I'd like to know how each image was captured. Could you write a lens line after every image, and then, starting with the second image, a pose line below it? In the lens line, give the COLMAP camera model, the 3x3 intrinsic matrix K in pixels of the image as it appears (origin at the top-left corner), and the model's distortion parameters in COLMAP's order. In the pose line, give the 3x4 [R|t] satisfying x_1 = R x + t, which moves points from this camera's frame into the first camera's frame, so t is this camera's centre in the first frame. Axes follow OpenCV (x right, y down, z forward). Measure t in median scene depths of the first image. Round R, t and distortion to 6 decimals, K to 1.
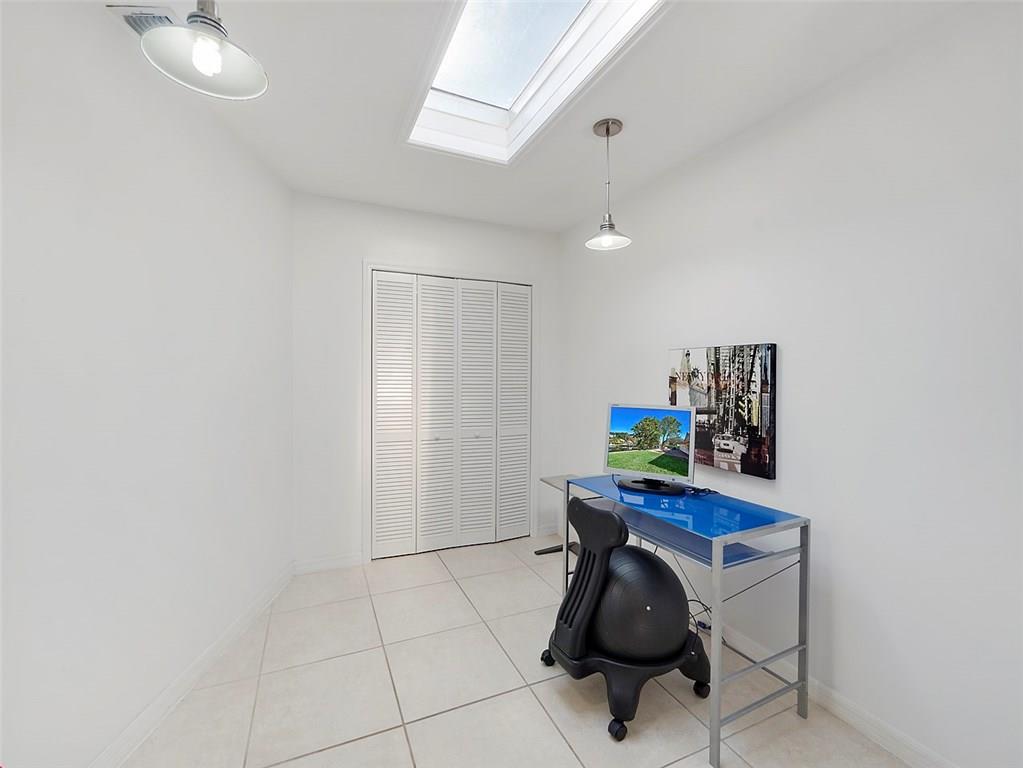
lens RADIAL K [[445.9, 0, 505.6], [0, 445.9, 374.8], [0, 0, 1]] dist [-0.001321, 0.000337]
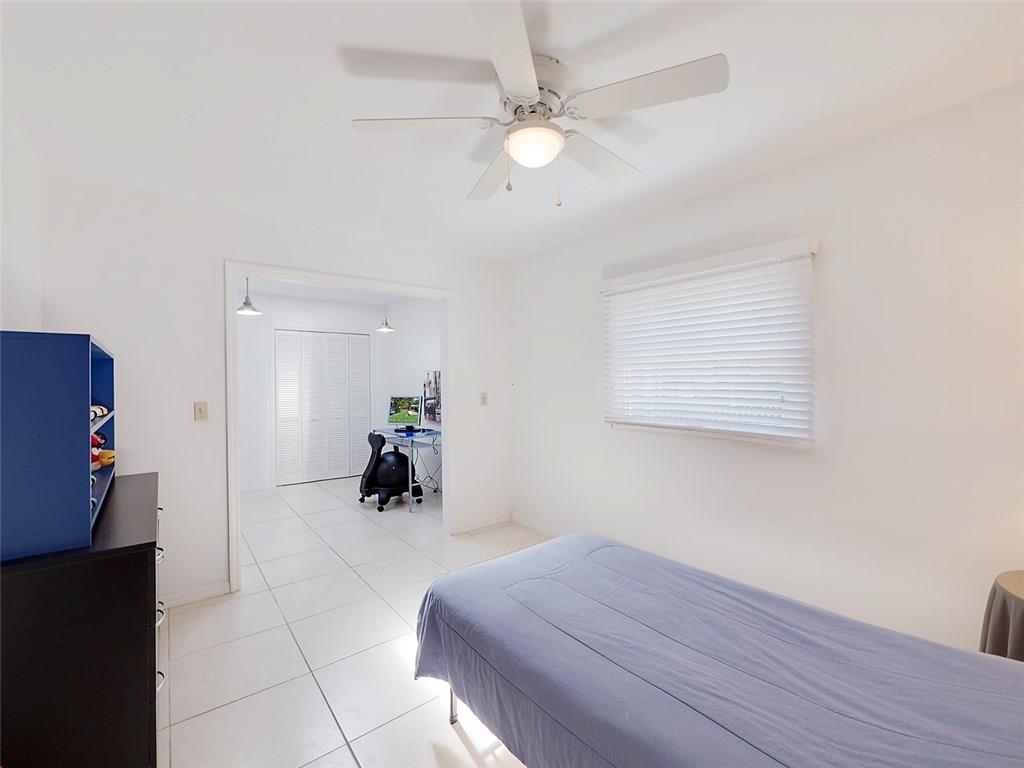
lens RADIAL K [[446.3, 0, 506.1], [0, 446.3, 374.7], [0, 0, 1]] dist [-0.001321, 0.000337]
pose [[0.970882, -0.015248, 0.239074, 0.260489], [0.017753, 0.999808, -0.008326, -0.016570], [-0.238901, 0.012327, 0.970966, -1.429399]]
